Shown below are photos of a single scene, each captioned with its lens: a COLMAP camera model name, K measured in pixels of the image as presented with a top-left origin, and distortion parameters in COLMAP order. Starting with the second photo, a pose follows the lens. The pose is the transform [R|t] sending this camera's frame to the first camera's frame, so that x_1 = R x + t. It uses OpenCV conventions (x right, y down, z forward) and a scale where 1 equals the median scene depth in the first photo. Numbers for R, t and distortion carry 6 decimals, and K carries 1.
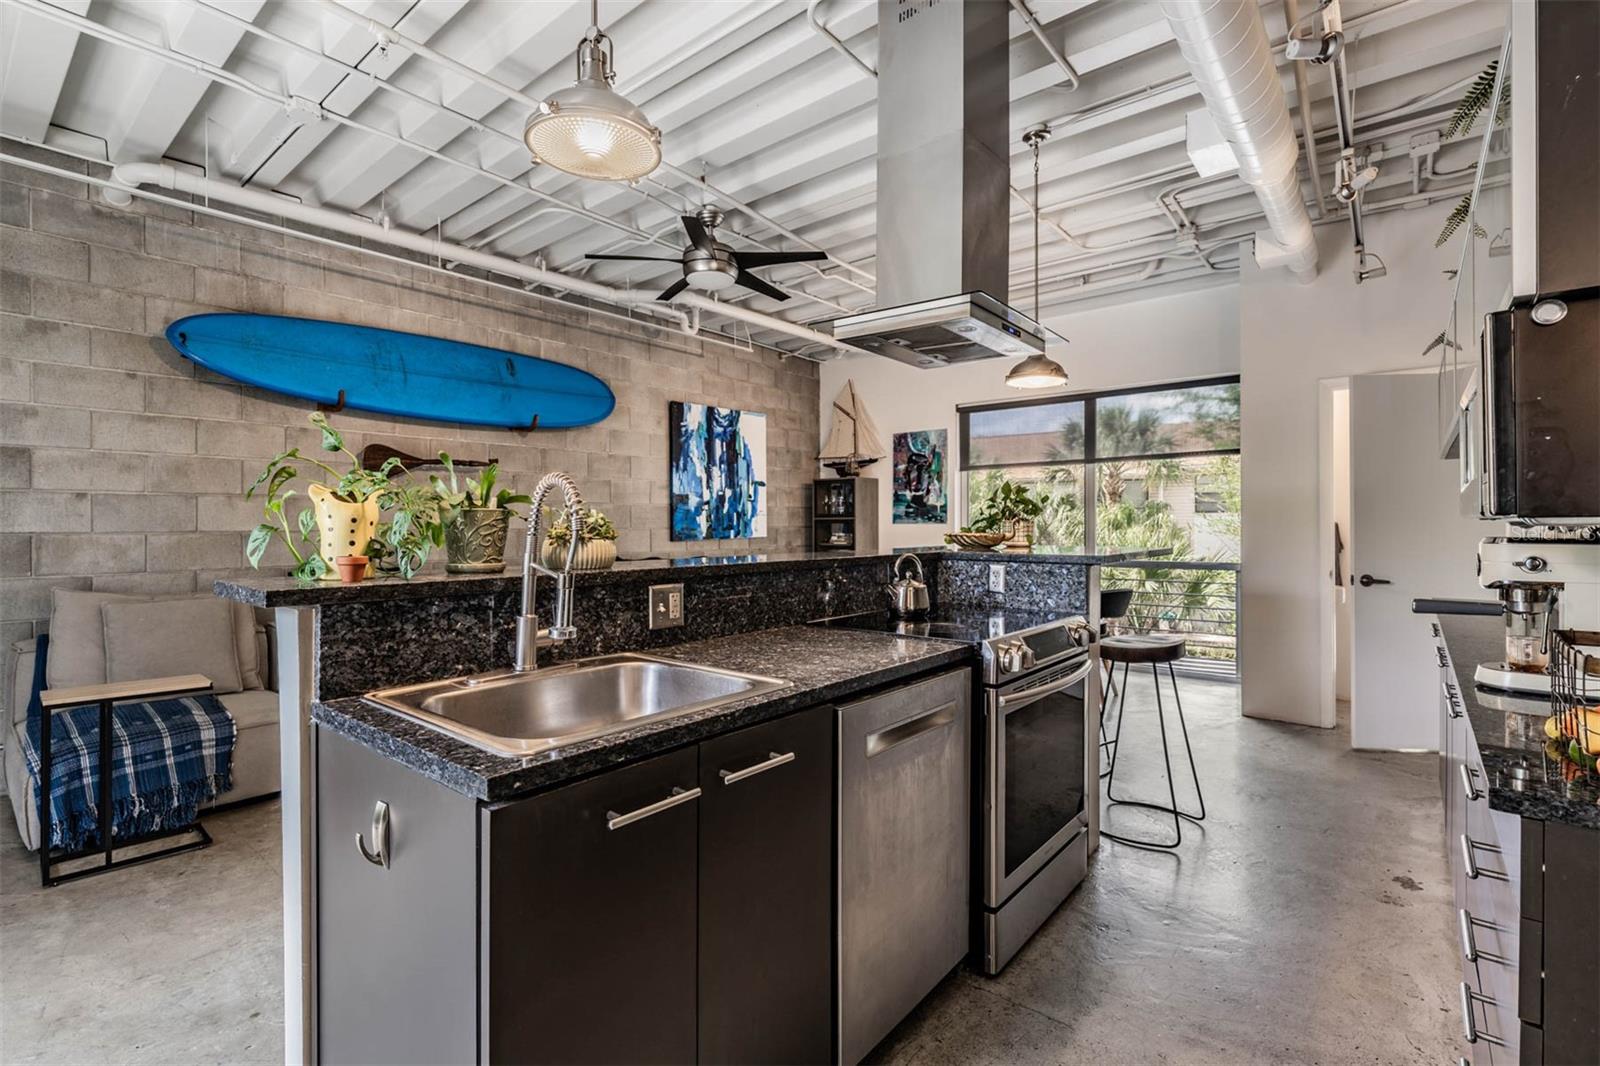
lens RADIAL K [[734.0, 0, 793.3], [0, 734.0, 527.2], [0, 0, 1]] dist [0.001350, -0.001011]
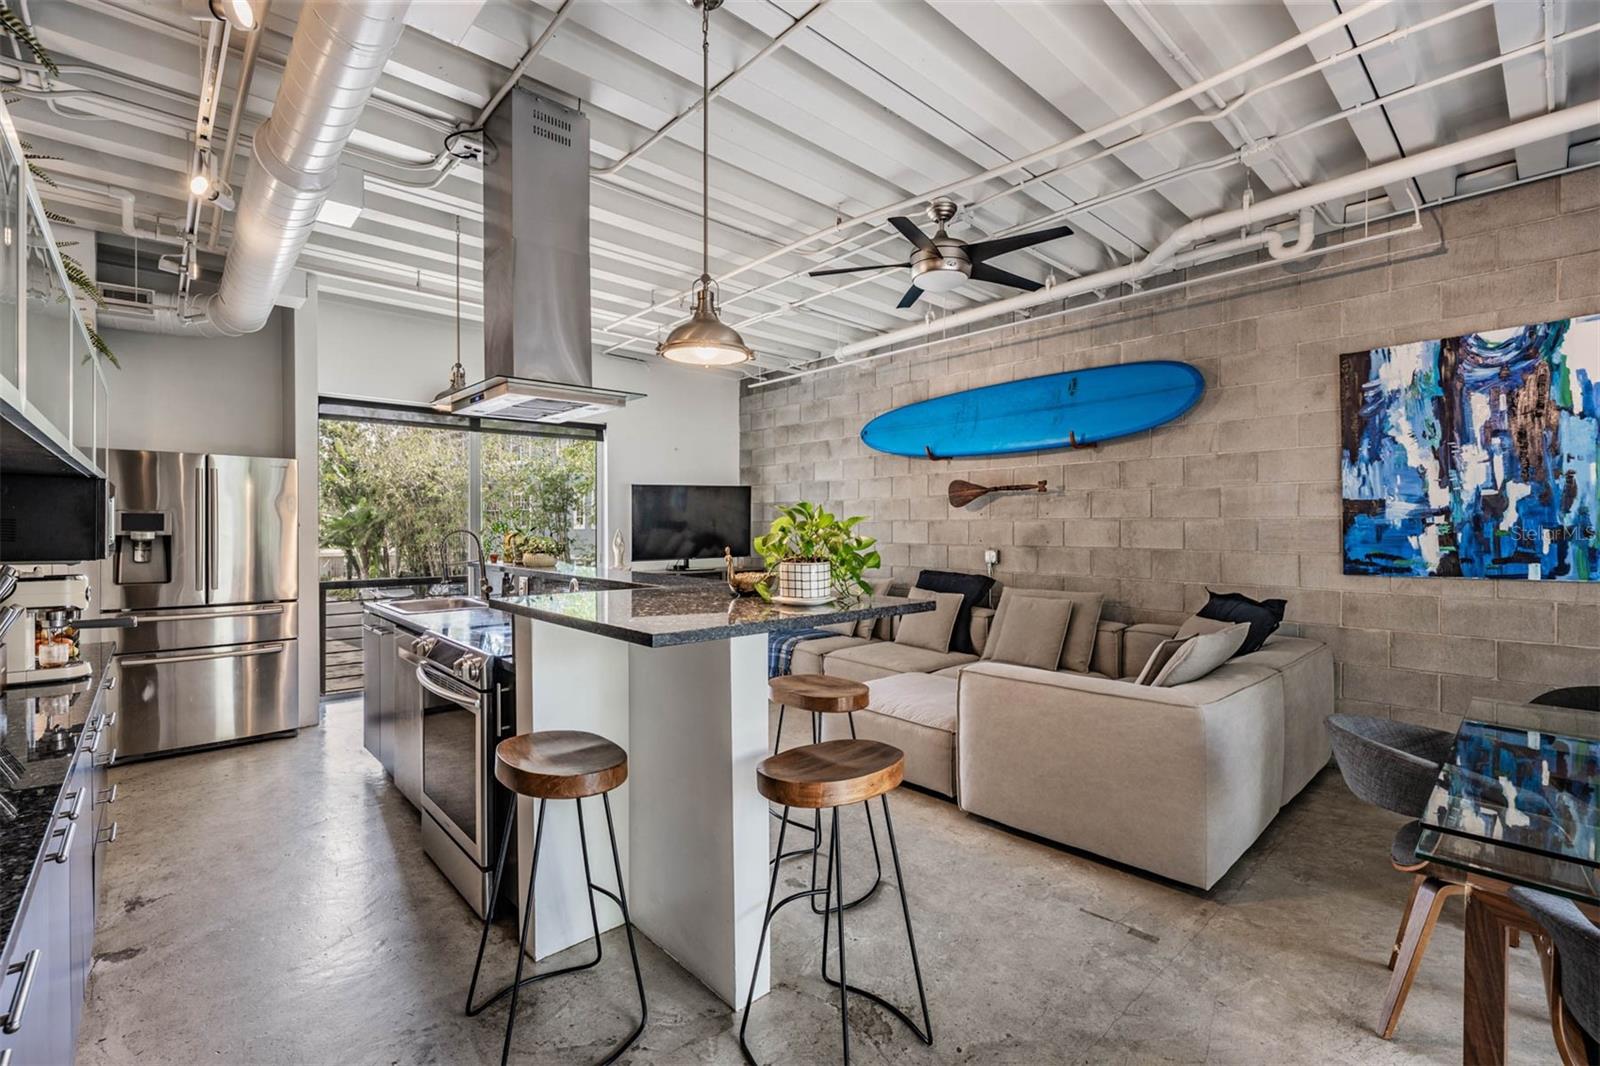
lens RADIAL K [[695.8, 0, 798.8], [0, 695.8, 532.0], [0, 0, 1]] dist [-0.002164, -0.000208]
pose [[-0.133650, 0.010075, -0.990977, 0.462164], [-0.005576, 0.999925, 0.010917, -0.020221], [0.991013, 0.006985, -0.133584, 0.570932]]
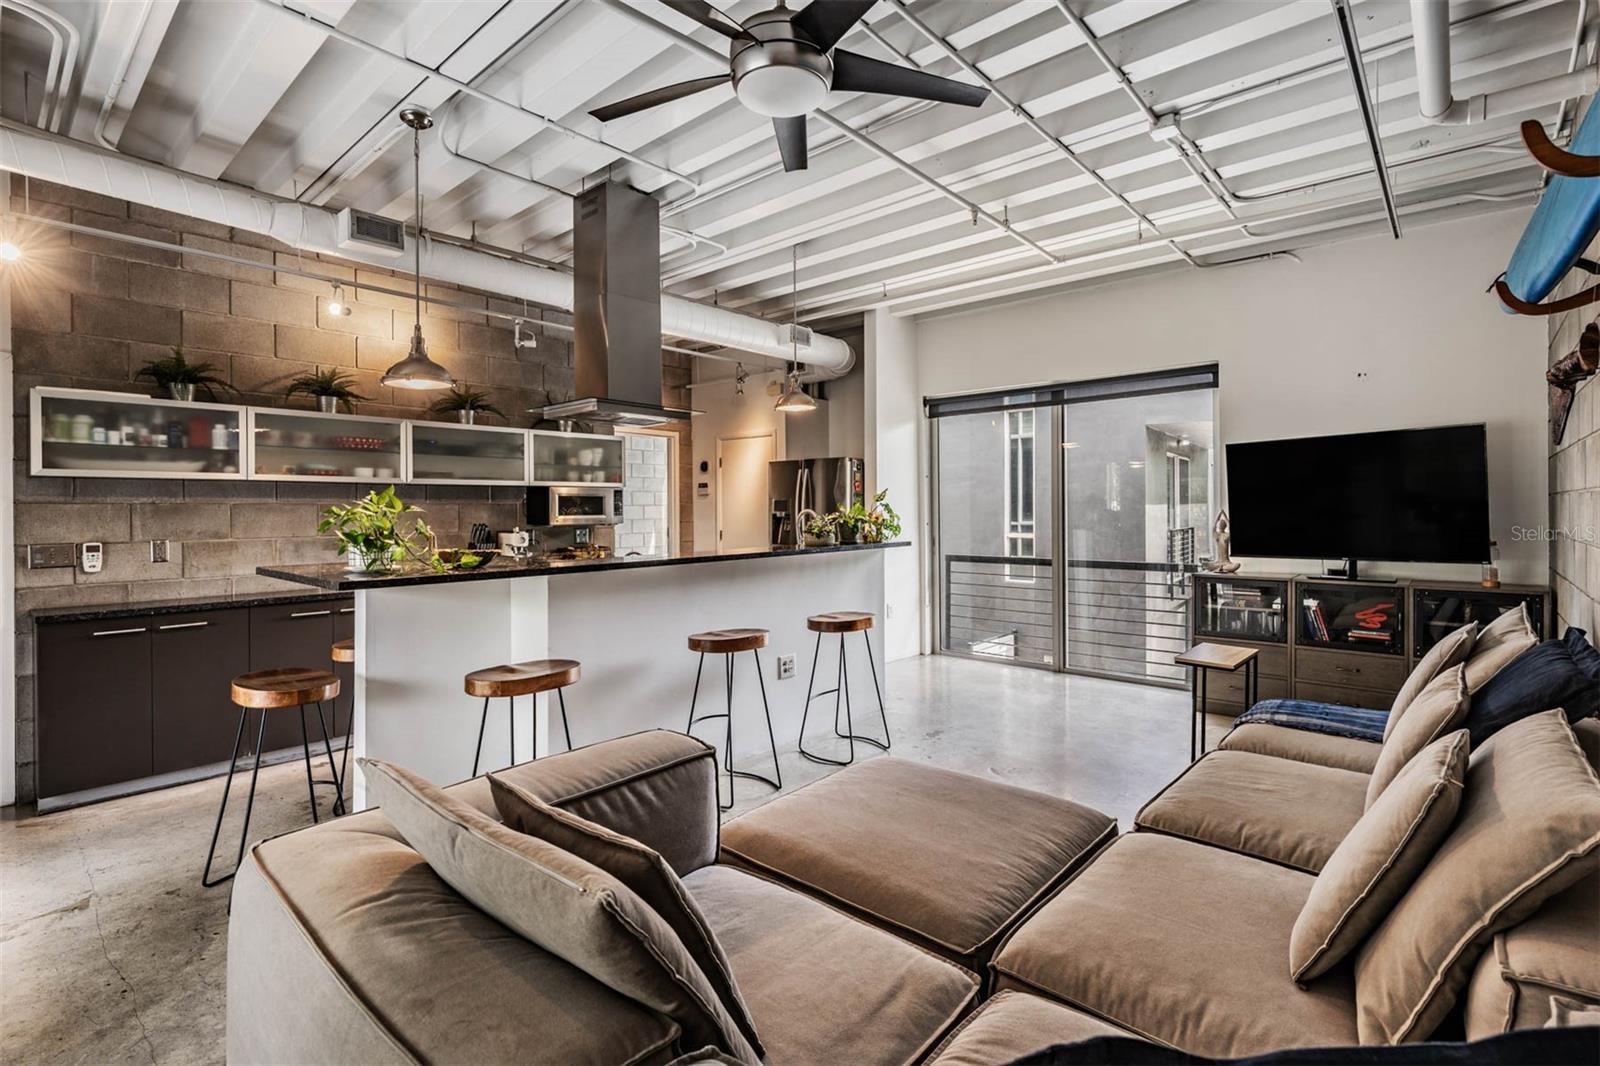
lens RADIAL K [[734.0, 0, 794.0], [0, 734.0, 516.7], [0, 0, 1]] dist [0.001350, -0.001011]
pose [[-0.999898, 0.007859, 0.011908, -0.071762], [0.008108, 0.999747, 0.020984, -0.024014], [-0.011740, 0.021079, -0.999709, 0.928726]]
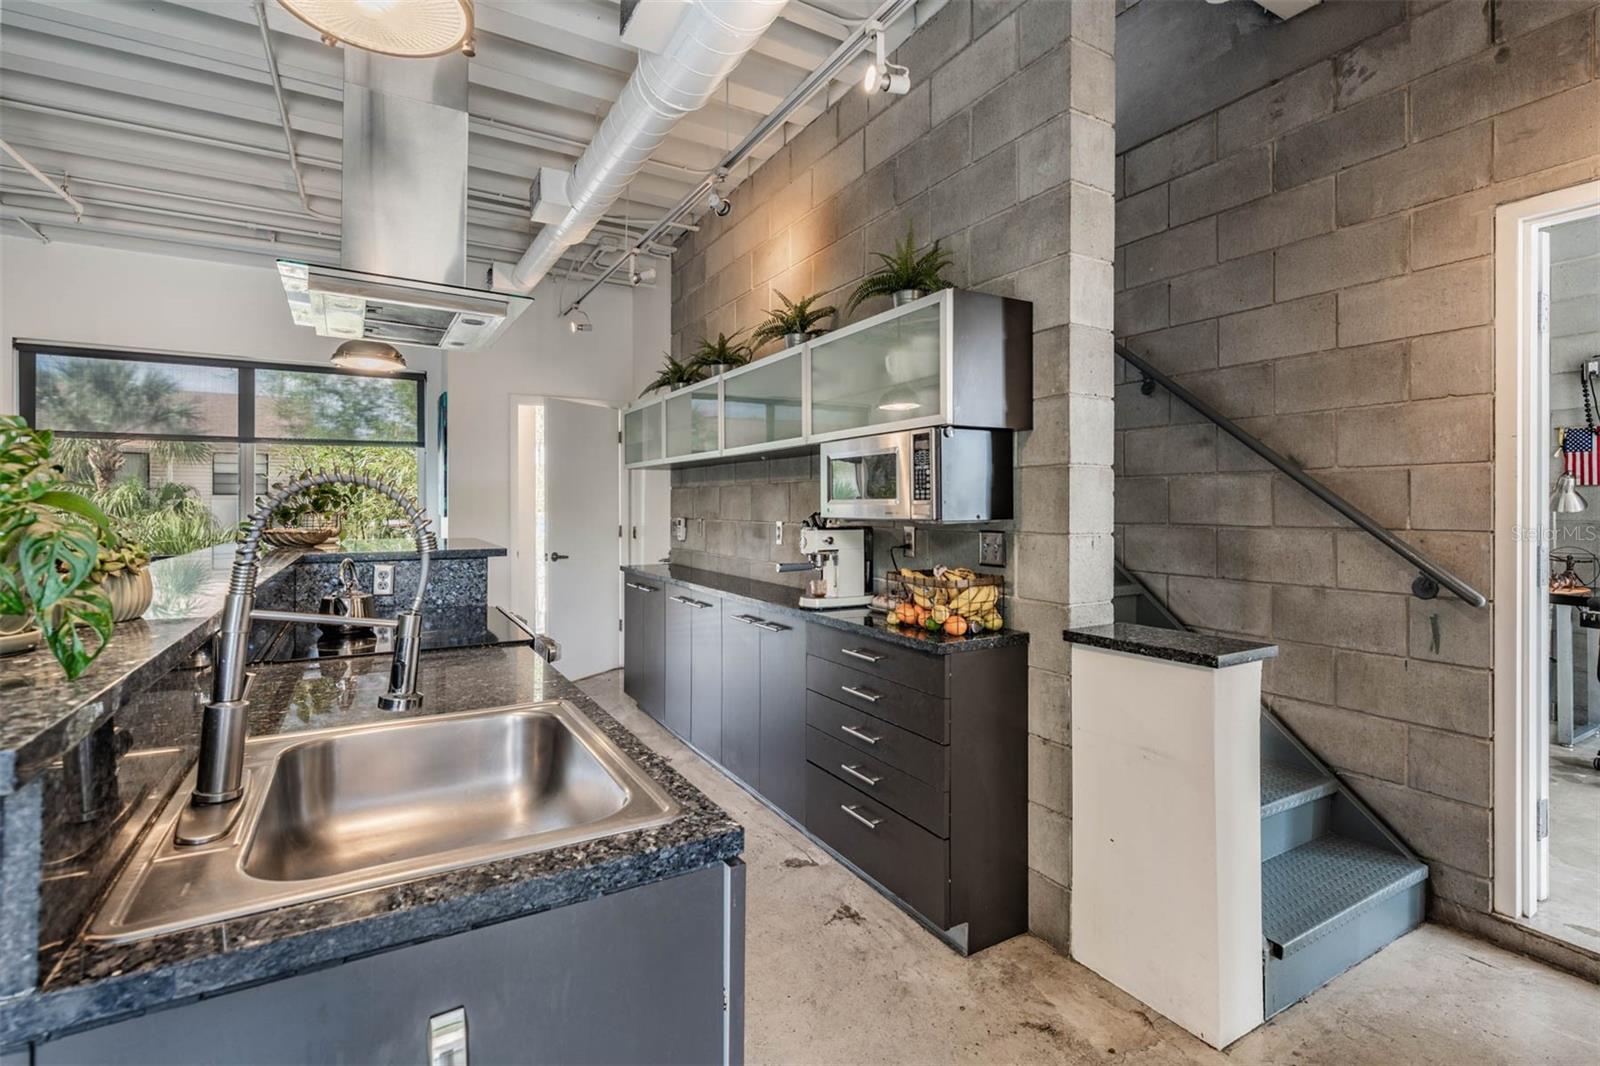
lens RADIAL K [[734.0, 0, 793.1], [0, 734.0, 506.2], [0, 0, 1]] dist [0.001350, -0.001011]
pose [[0.343343, -0.000194, 0.939210, -0.173267], [0.003272, 0.999994, -0.000990, -0.008141], [-0.939204, 0.003413, 0.343341, 0.090262]]
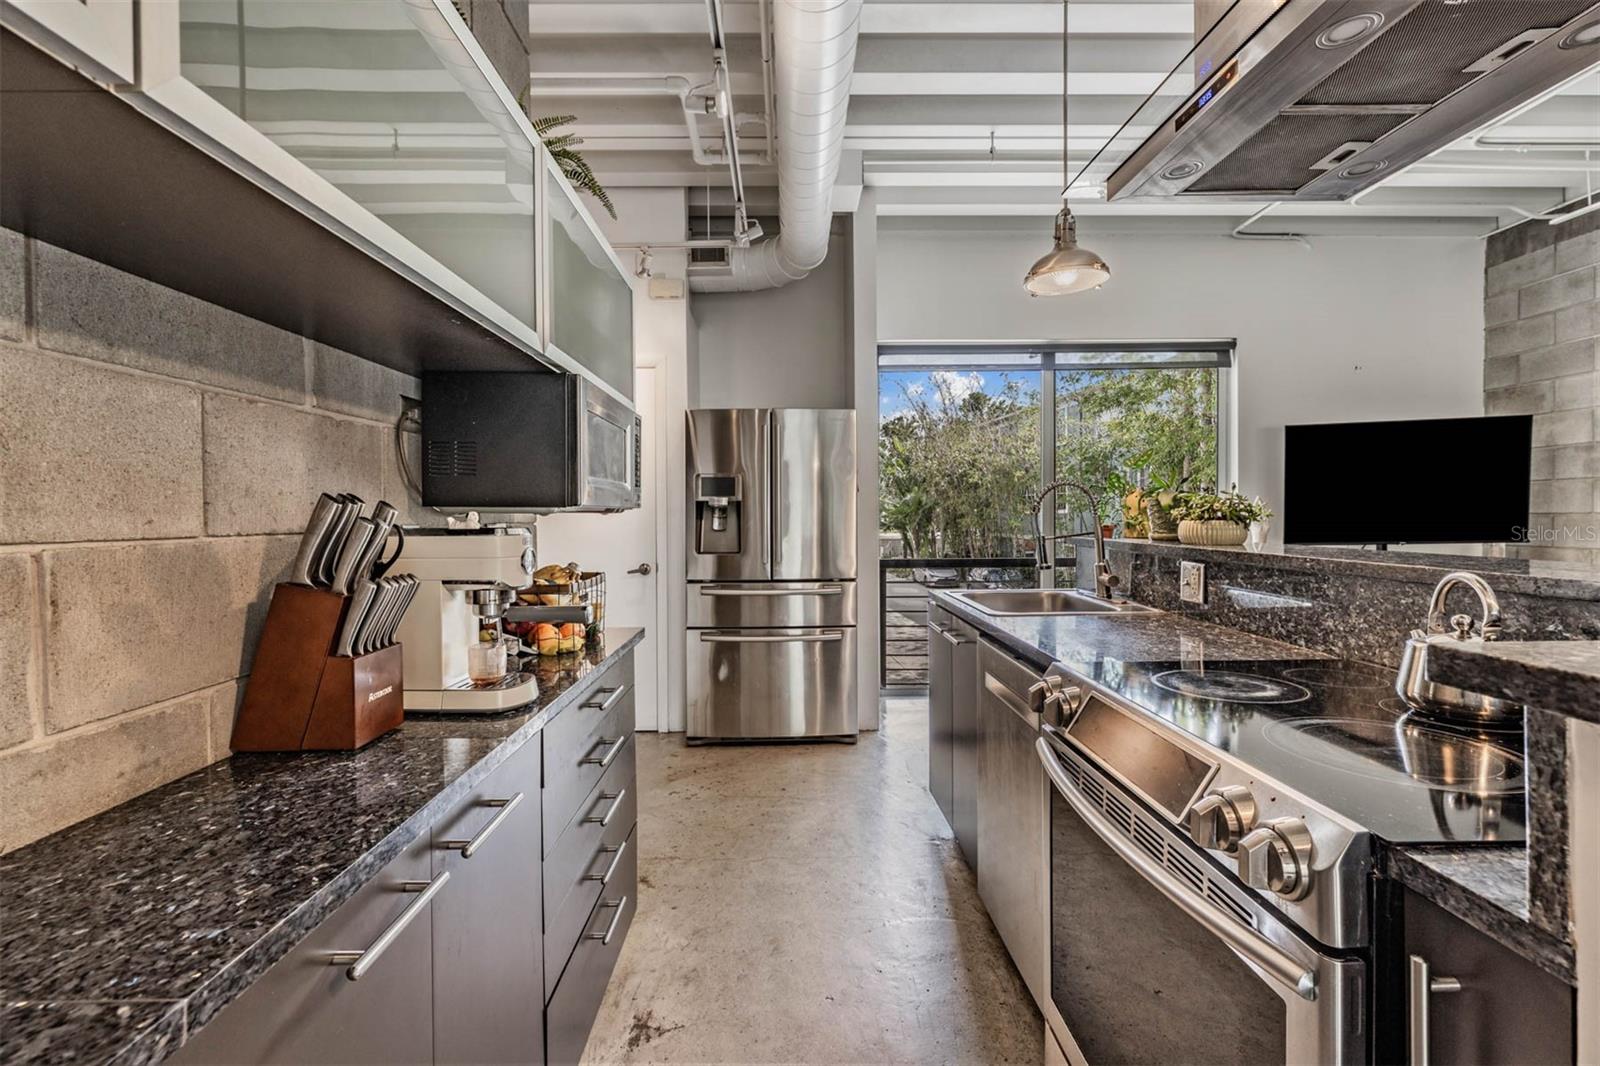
lens RADIAL K [[695.8, 0, 798.1], [0, 695.8, 524.3], [0, 0, 1]] dist [-0.002164, -0.000208]
pose [[-0.757796, 0.016244, -0.652290, 0.263724], [0.004899, 0.999804, 0.019206, -0.000608], [0.652474, 0.011358, -0.757726, 0.394298]]
